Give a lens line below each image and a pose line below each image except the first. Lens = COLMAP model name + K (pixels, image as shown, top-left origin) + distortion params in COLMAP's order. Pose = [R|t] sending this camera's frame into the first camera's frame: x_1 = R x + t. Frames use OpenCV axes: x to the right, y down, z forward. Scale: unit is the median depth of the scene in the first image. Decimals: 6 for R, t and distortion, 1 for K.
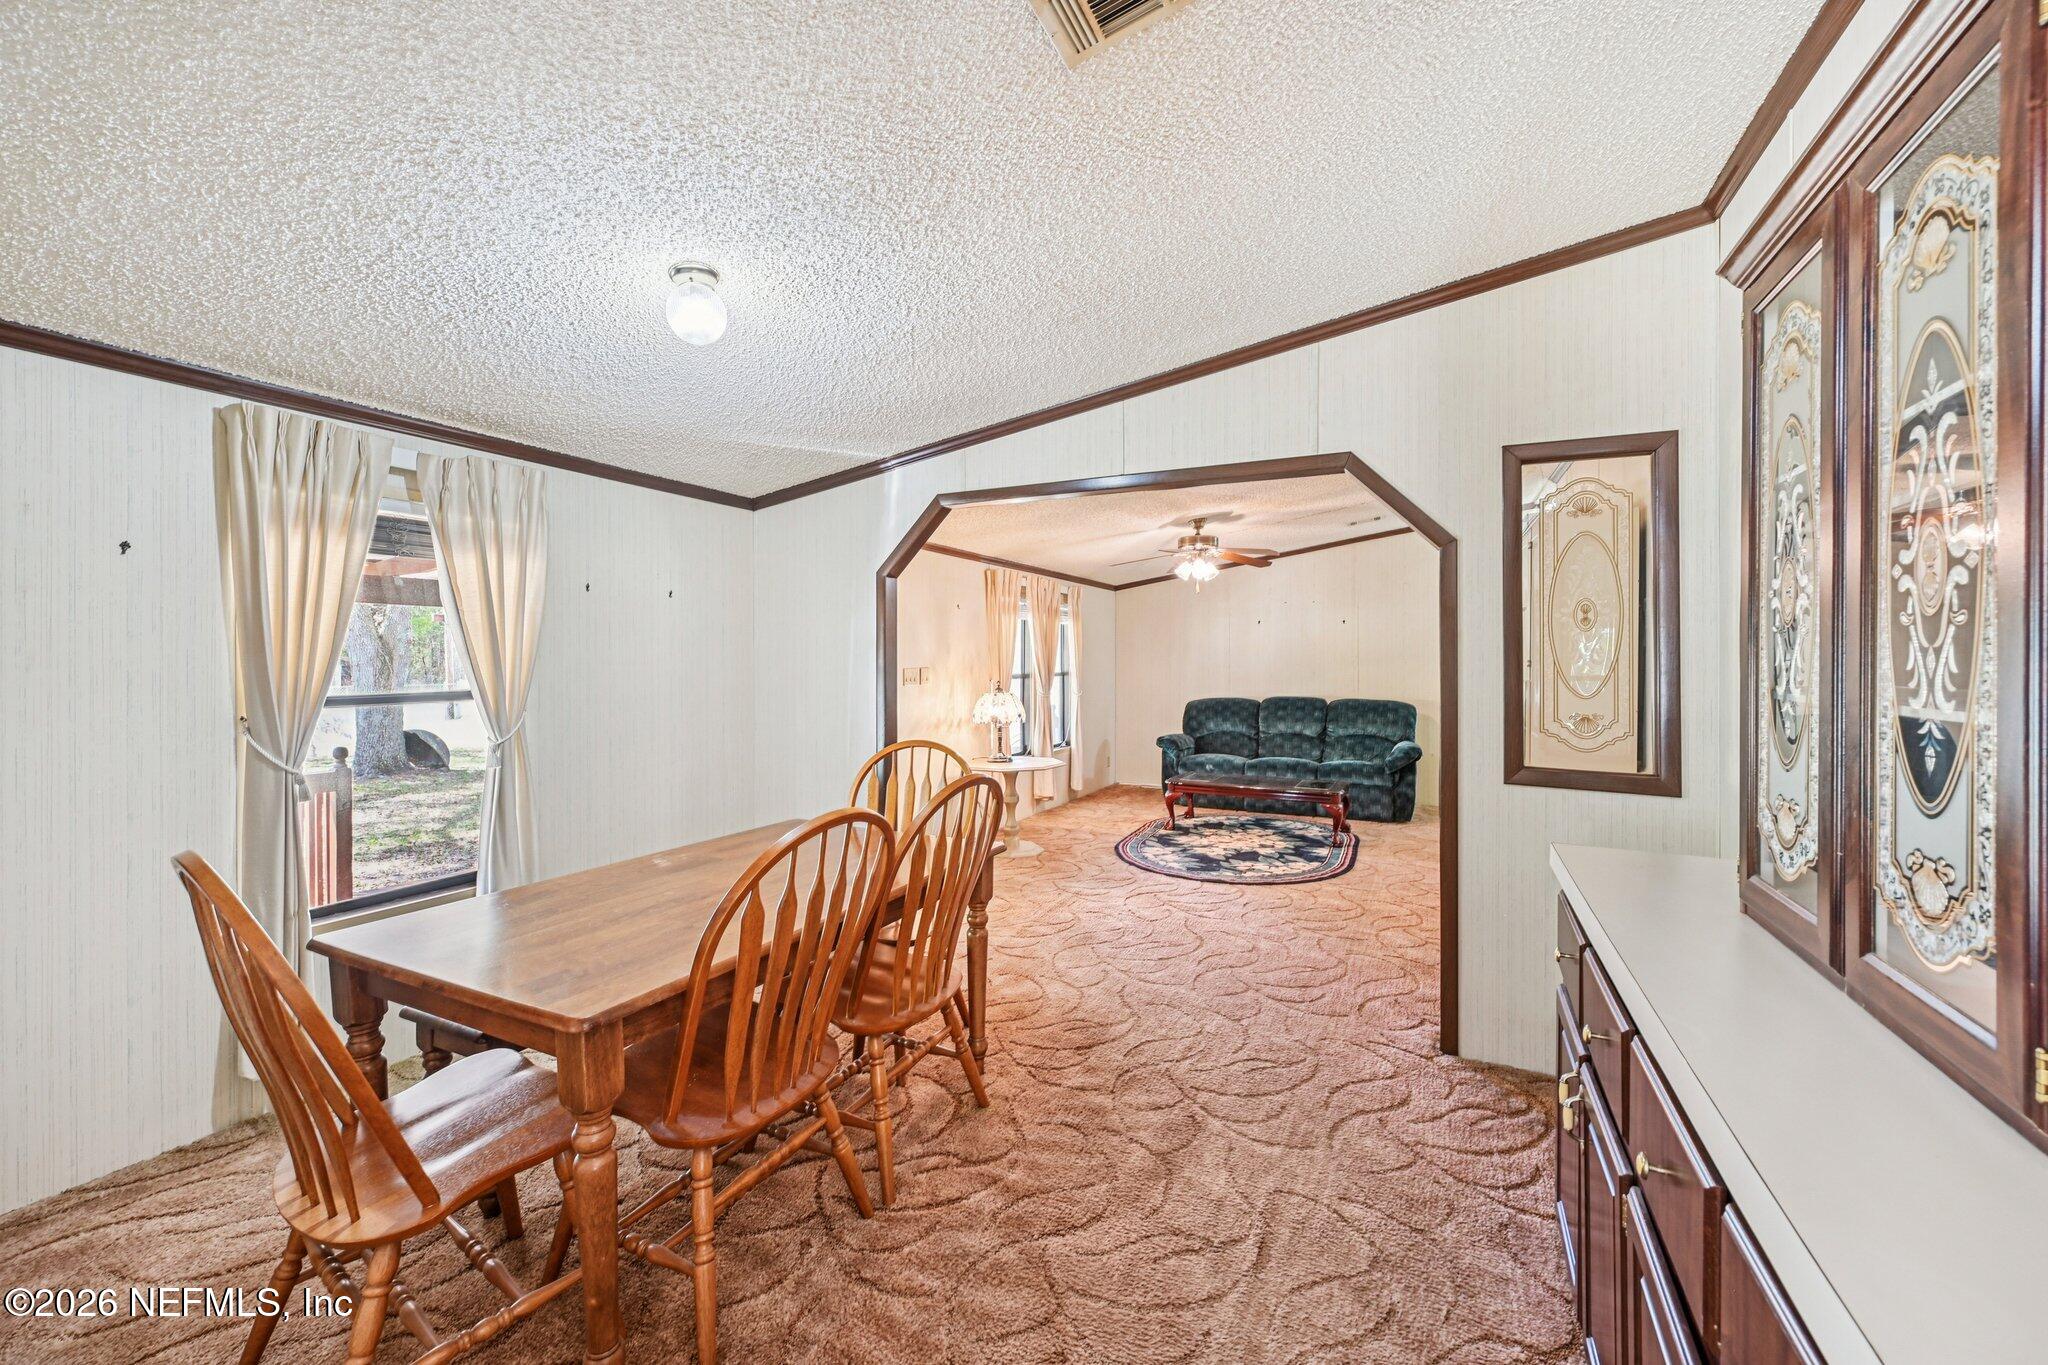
lens RADIAL K [[818.9, 0, 1023.3], [0, 818.9, 668.2], [0, 0, 1]] dist [-0.000278, 0.000187]
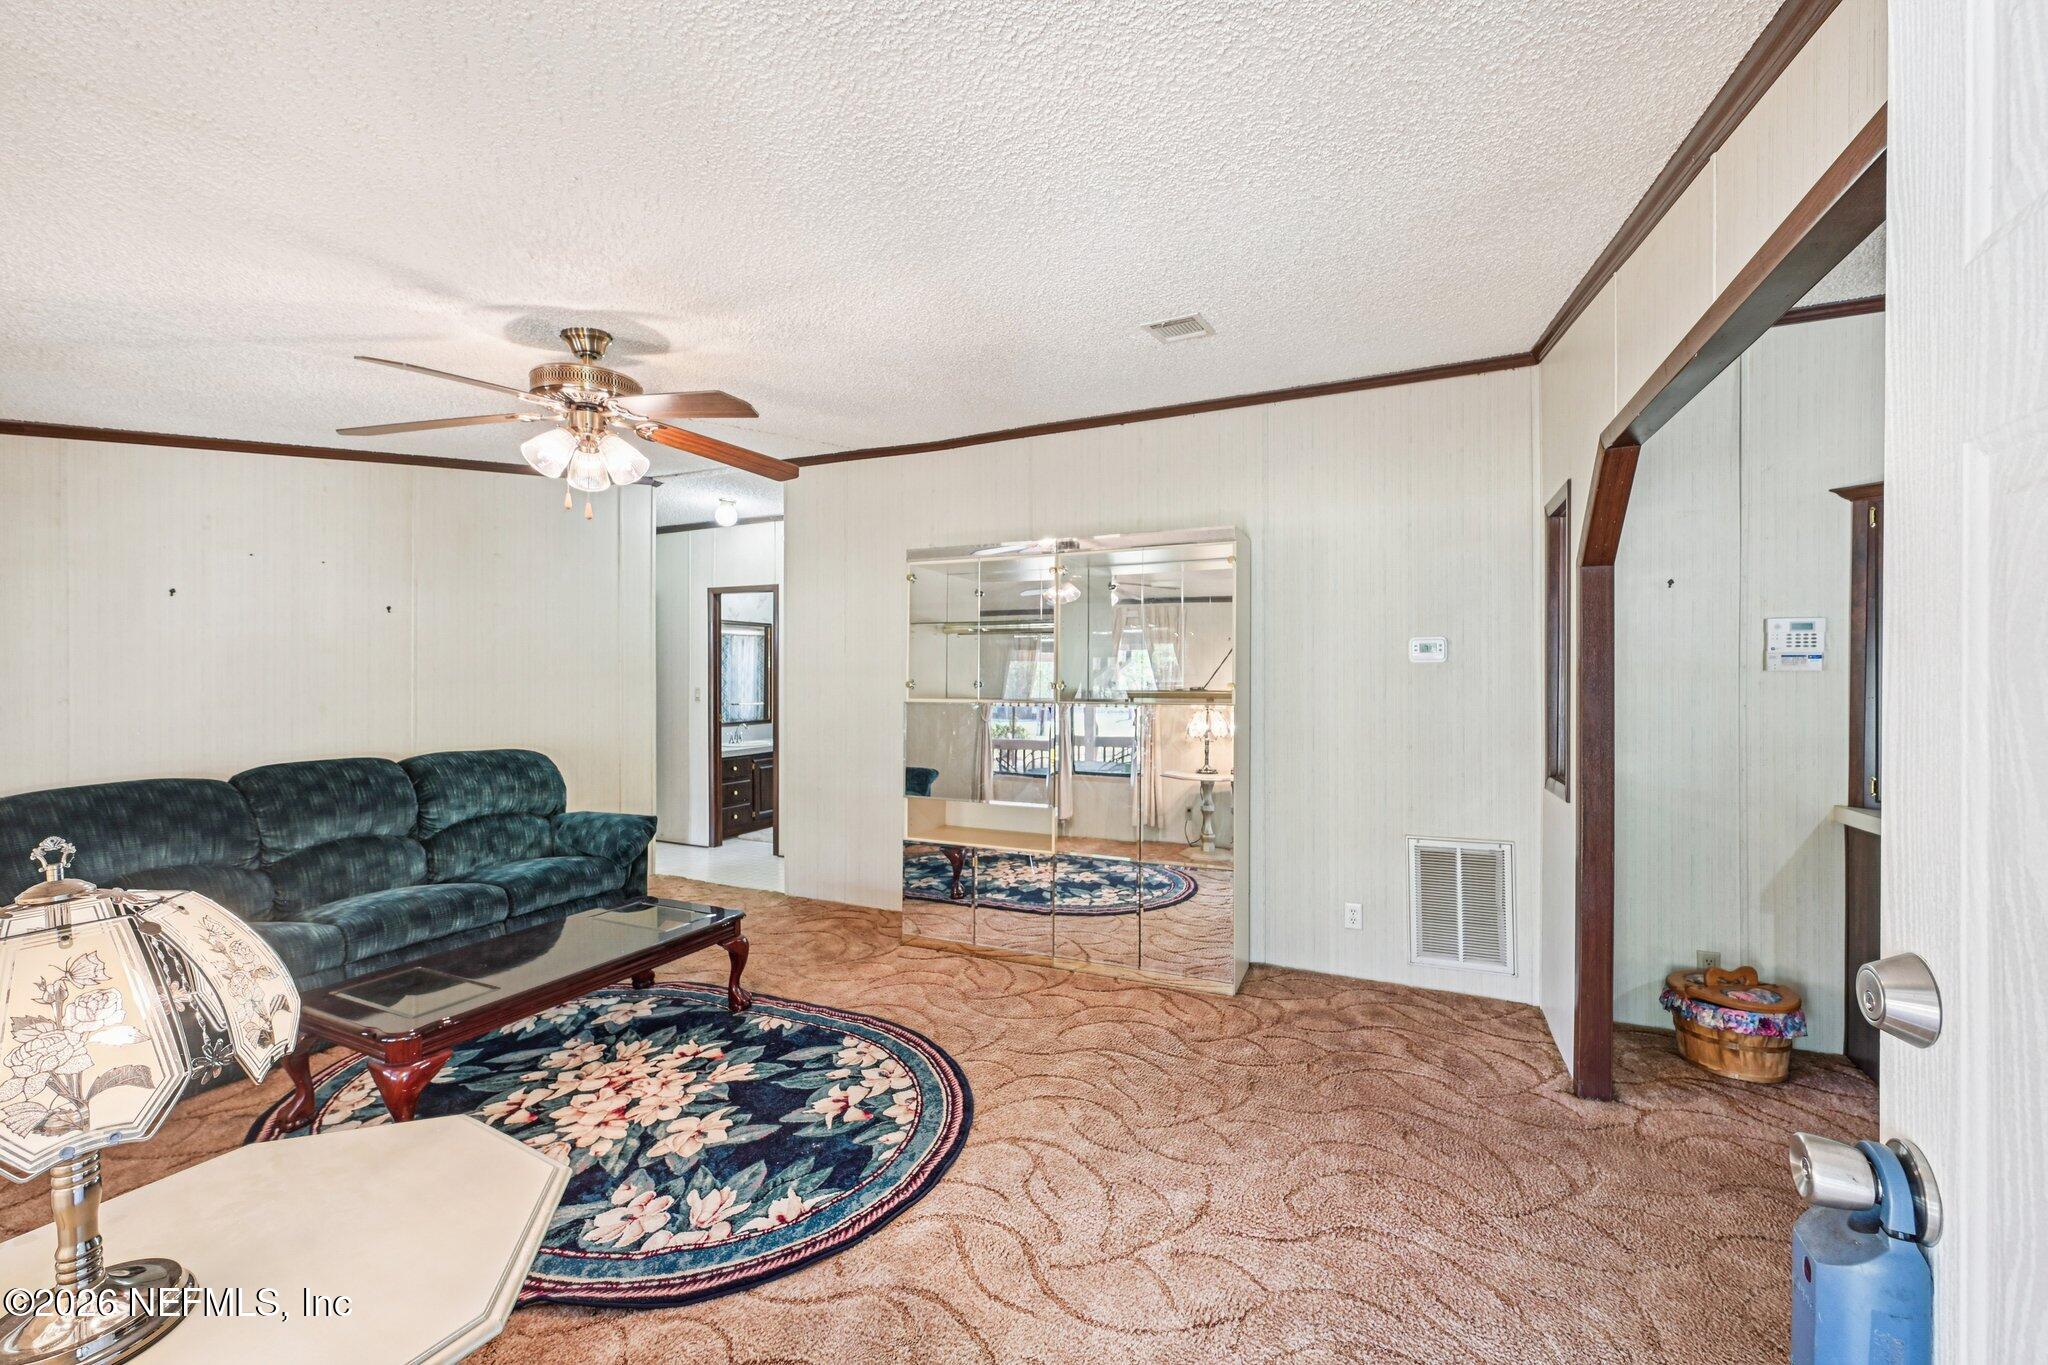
lens RADIAL K [[818.9, 0, 1032.5], [0, 818.9, 675.5], [0, 0, 1]] dist [-0.000278, 0.000187]
pose [[-0.028758, -0.009037, 0.999546, -0.241664], [0.010374, 0.999903, 0.009338, -0.022989], [-0.999533, 0.010638, -0.028662, 0.996328]]
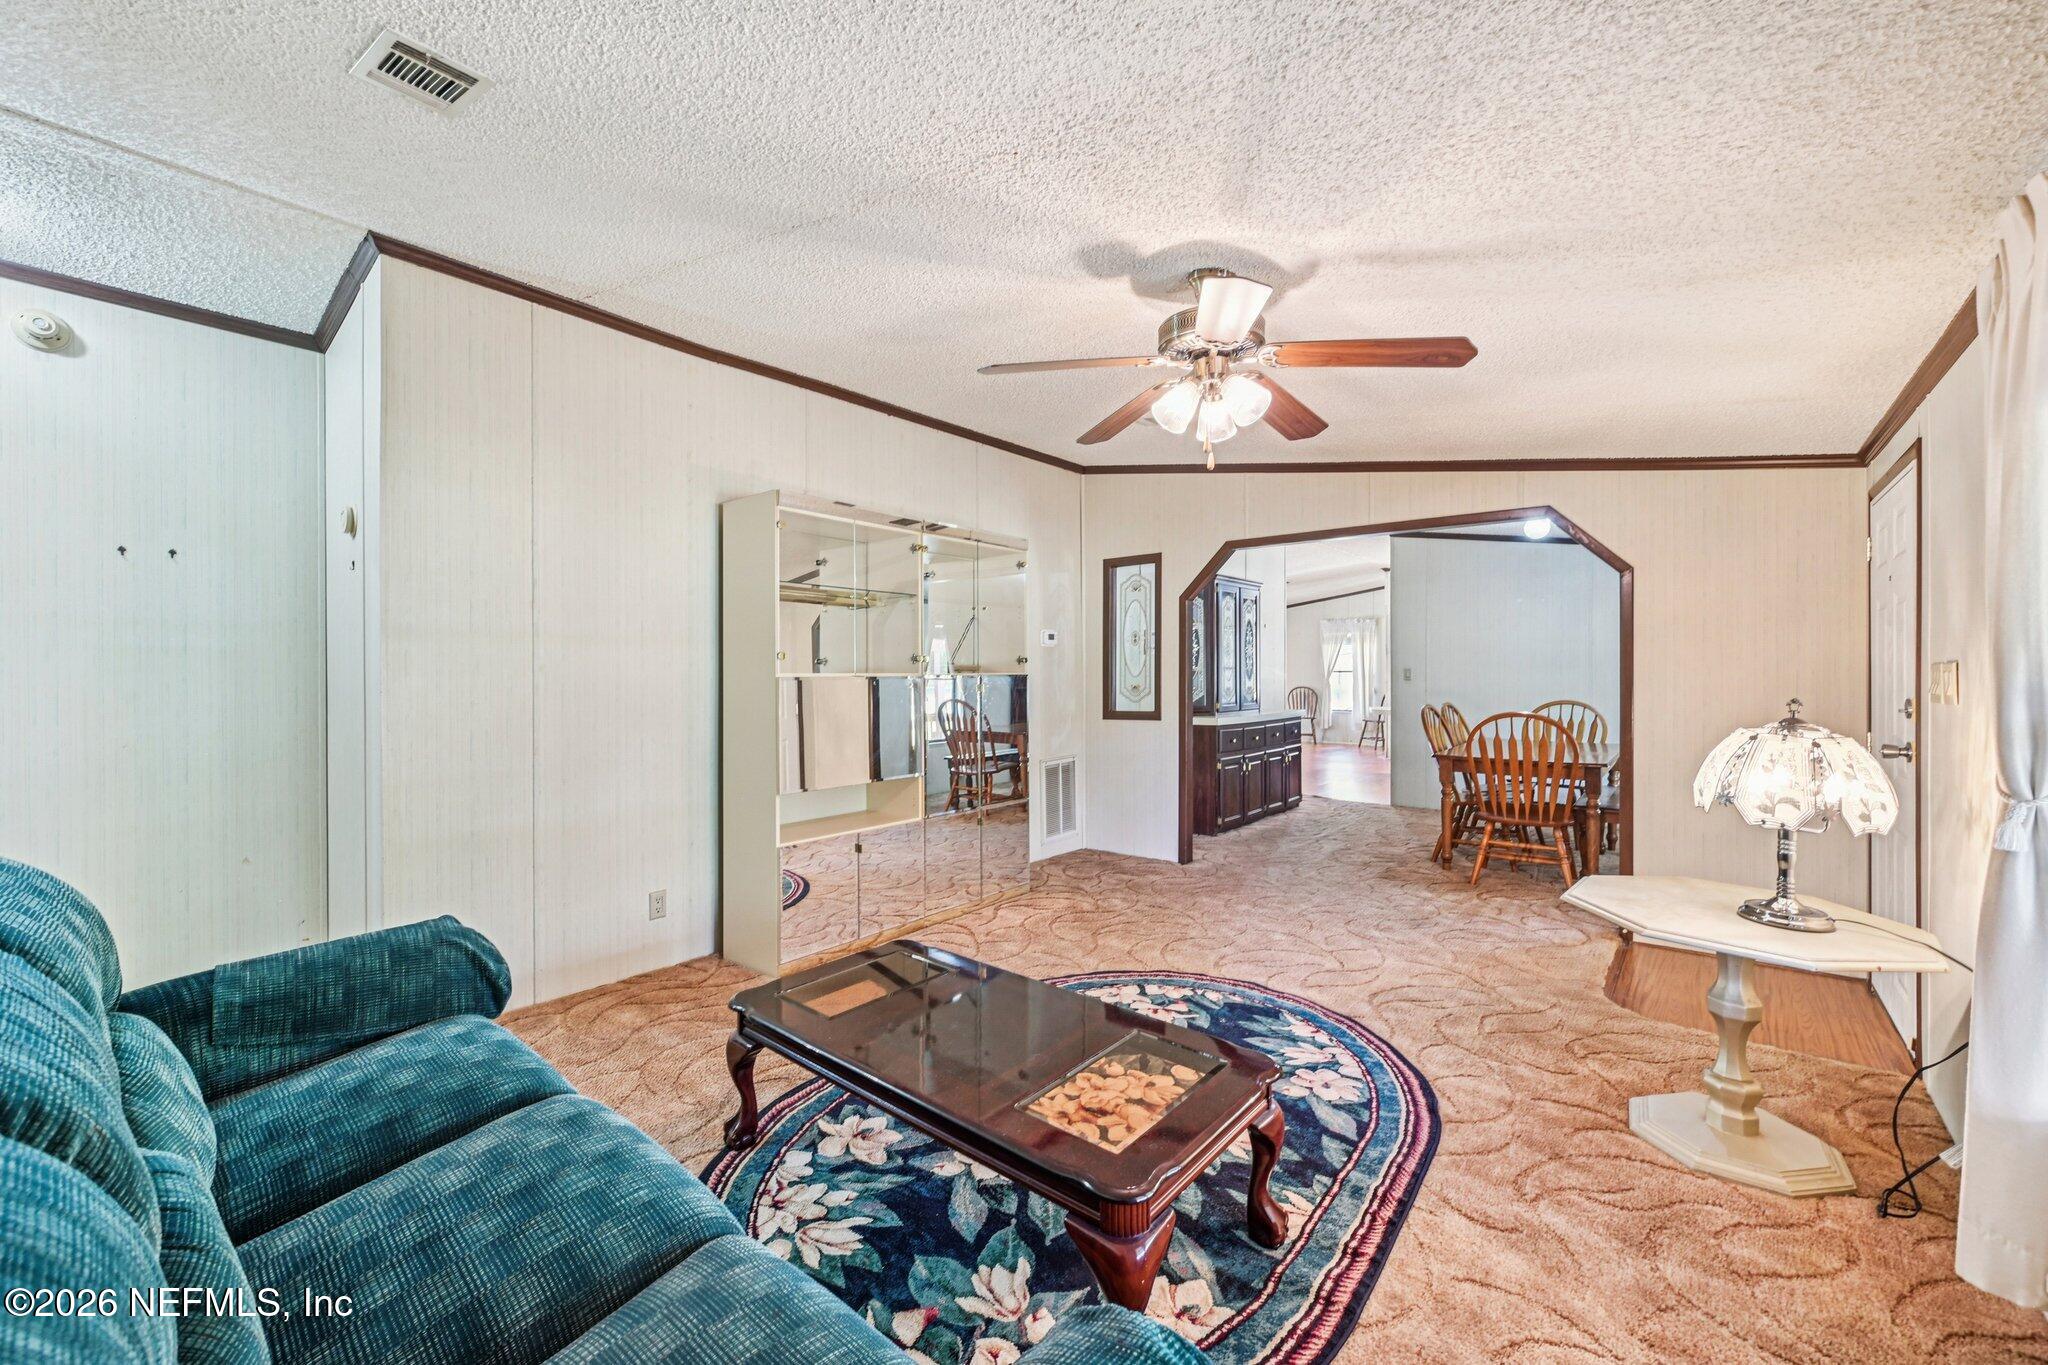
lens RADIAL K [[818.9, 0, 1031.8], [0, 818.9, 674.9], [0, 0, 1]] dist [-0.000278, 0.000187]
pose [[-0.975278, -0.003910, 0.220947, 0.266535], [-0.000790, 0.999899, 0.014208, 0.000022], [-0.220980, 0.013682, -0.975182, 1.746611]]
